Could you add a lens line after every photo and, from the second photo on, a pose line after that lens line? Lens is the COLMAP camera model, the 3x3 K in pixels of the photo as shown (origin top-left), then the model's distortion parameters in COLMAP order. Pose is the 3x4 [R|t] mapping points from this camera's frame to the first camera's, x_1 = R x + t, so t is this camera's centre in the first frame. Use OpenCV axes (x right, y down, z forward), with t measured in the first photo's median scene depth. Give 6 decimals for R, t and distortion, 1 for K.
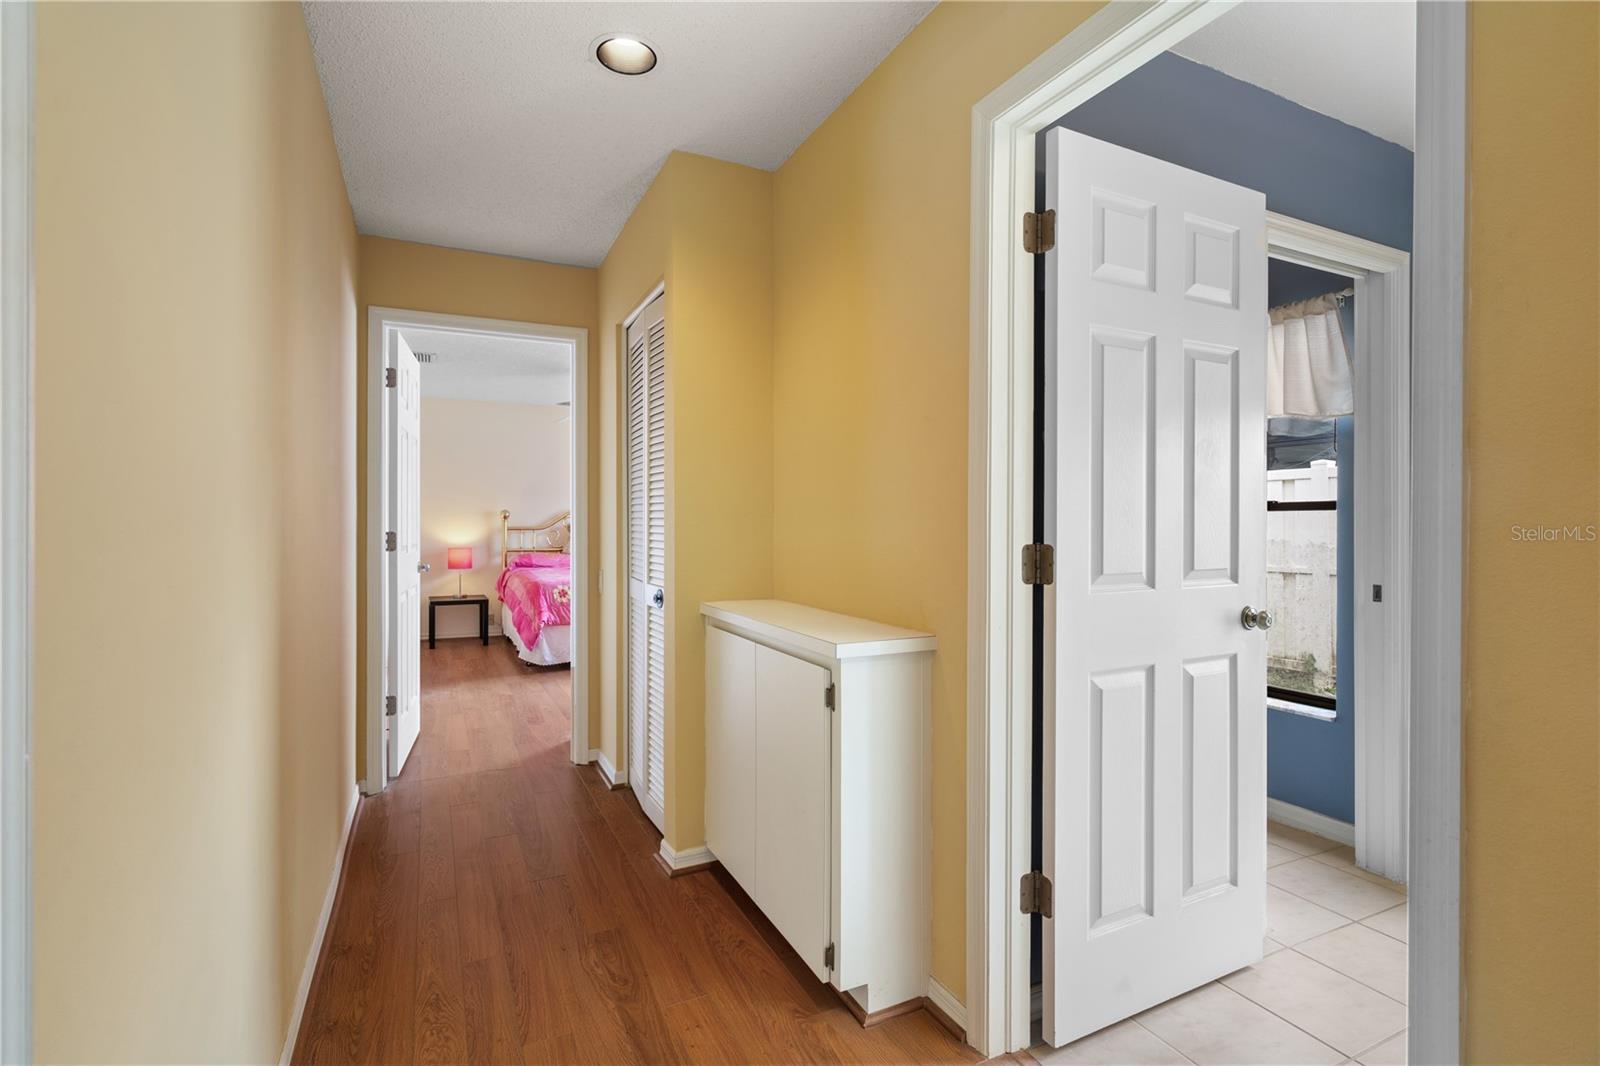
lens RADIAL K [[745.0, 0, 794.0], [0, 745.0, 529.4], [0, 0, 1]] dist [0.000994, -0.002171]
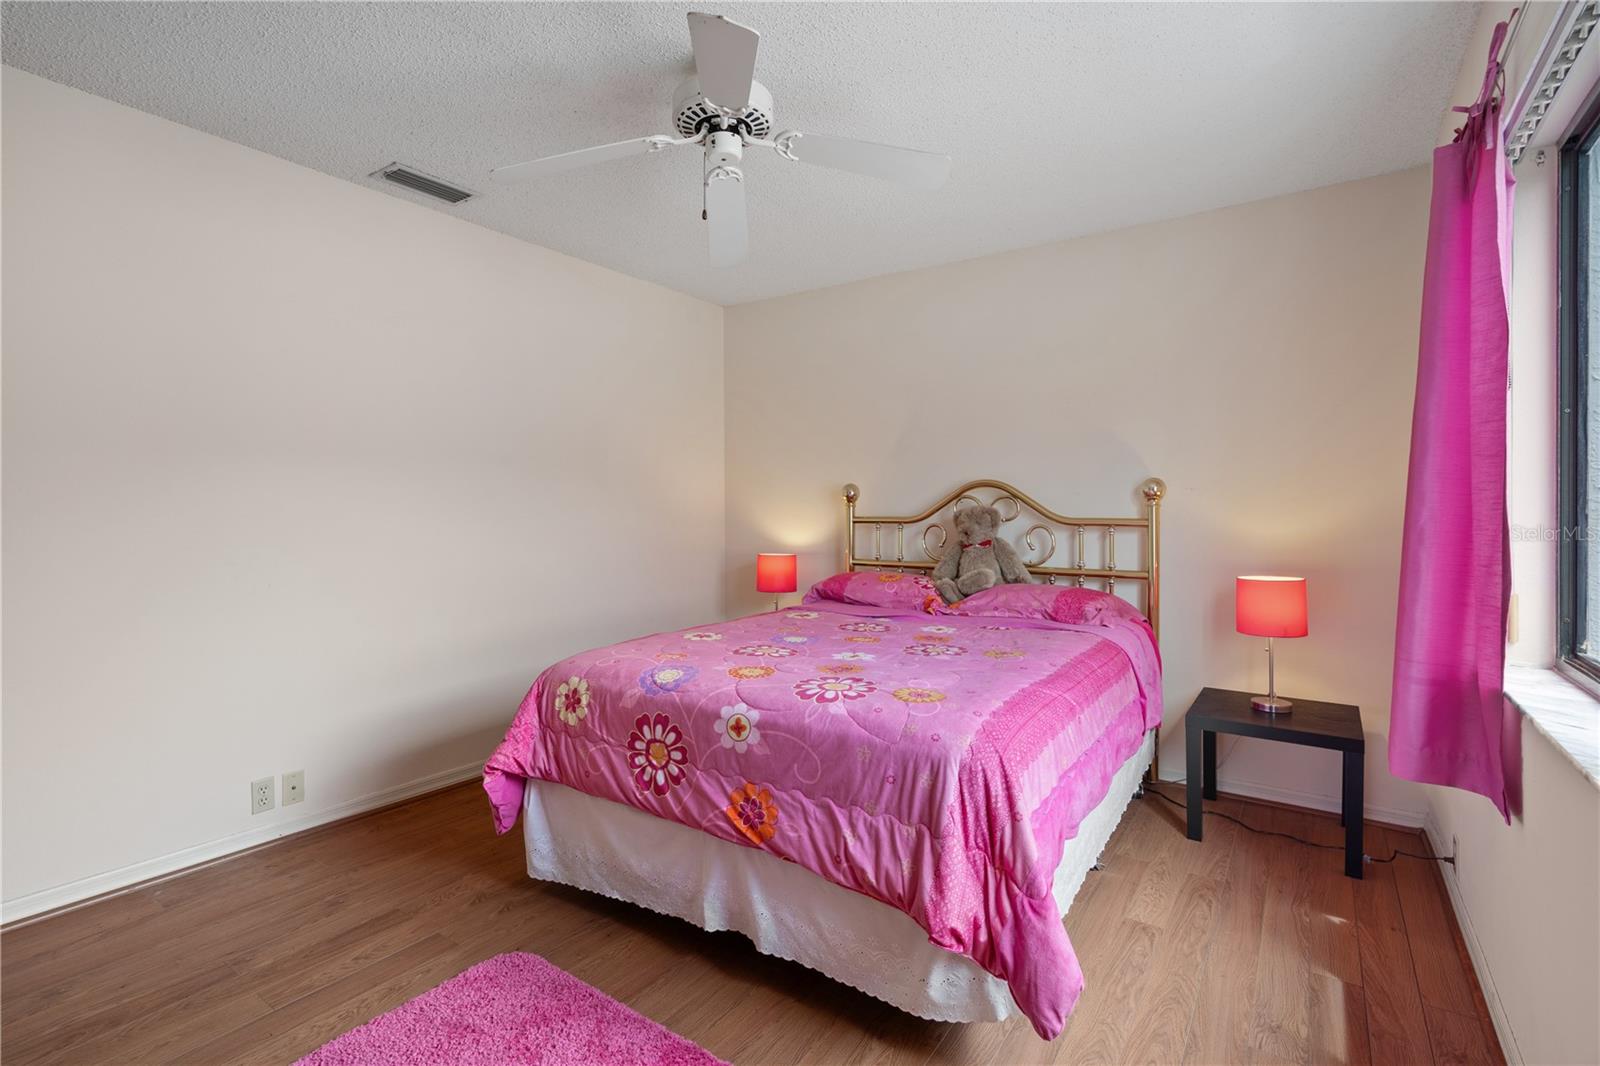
lens RADIAL K [[745.0, 0, 788.4], [0, 745.0, 517.7], [0, 0, 1]] dist [0.000994, -0.002171]
pose [[0.482023, 0.009610, -0.876106, 0.051635], [-0.007920, 0.999947, 0.006611, -0.006092], [0.876123, 0.003752, 0.482073, 0.737261]]
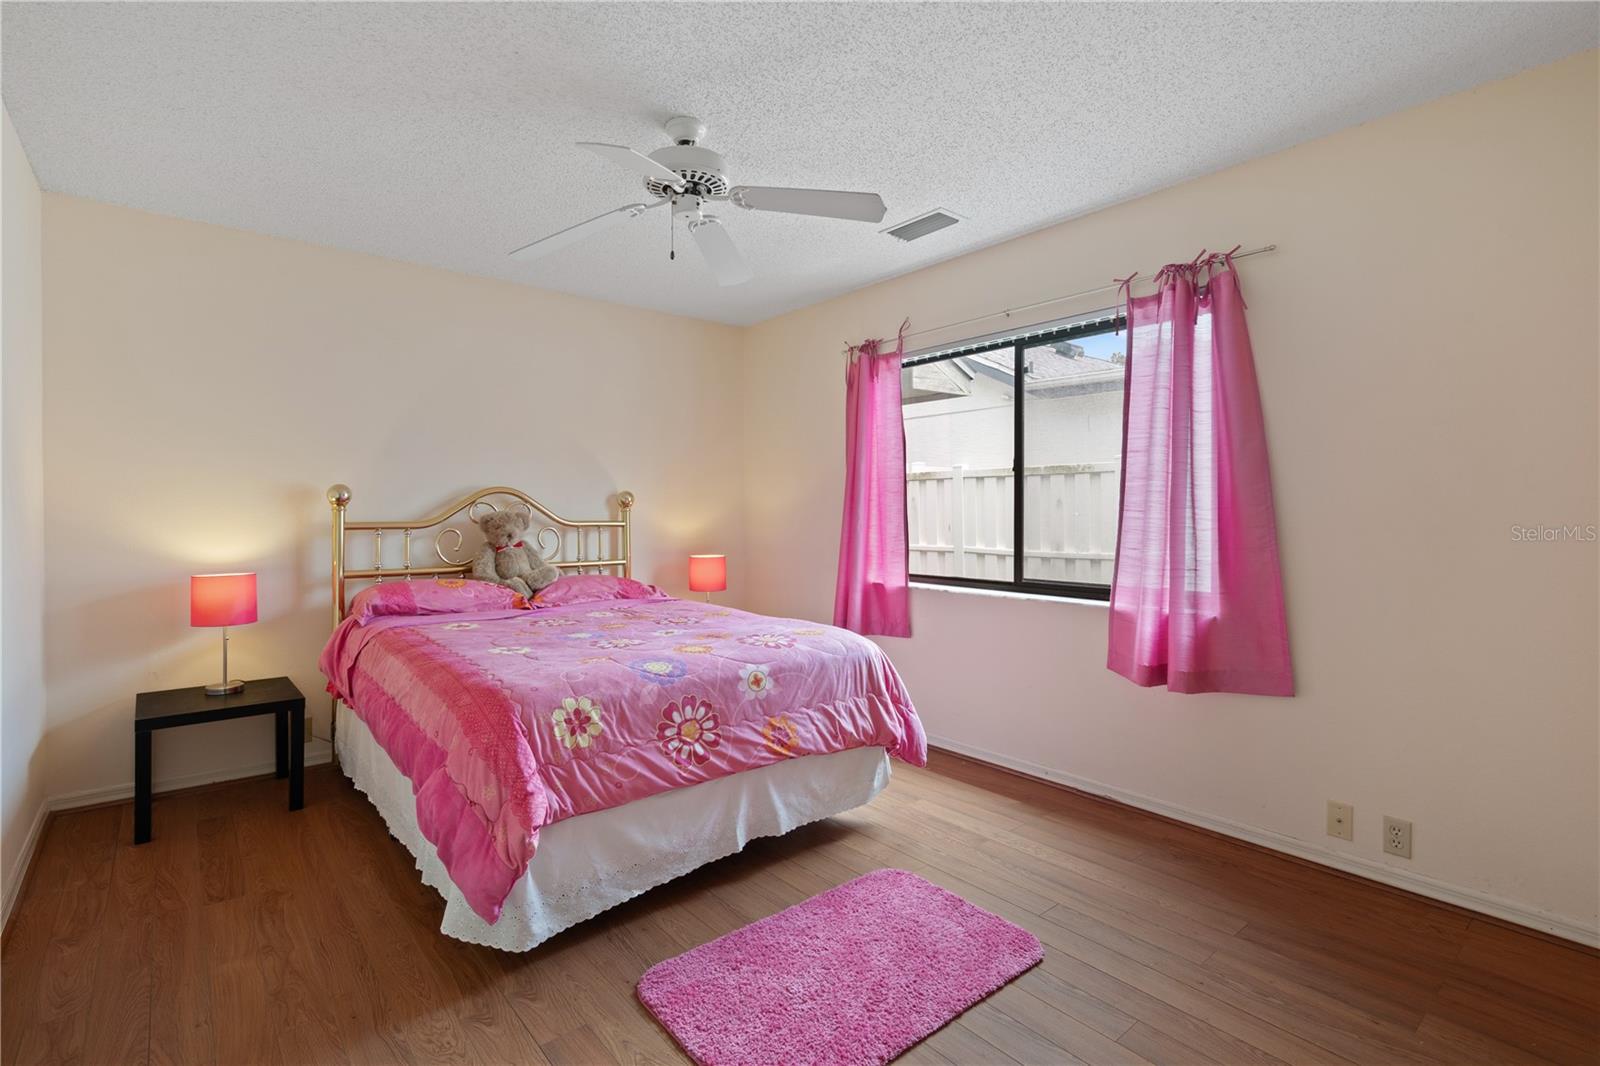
lens RADIAL K [[745.0, 0, 799.4], [0, 745.0, 523.0], [0, 0, 1]] dist [0.000994, -0.002171]
pose [[0.970726, -0.001225, 0.240188, -0.236558], [0.000490, 0.999995, 0.003121, -0.004651], [-0.240191, -0.002913, 0.970721, 0.519377]]
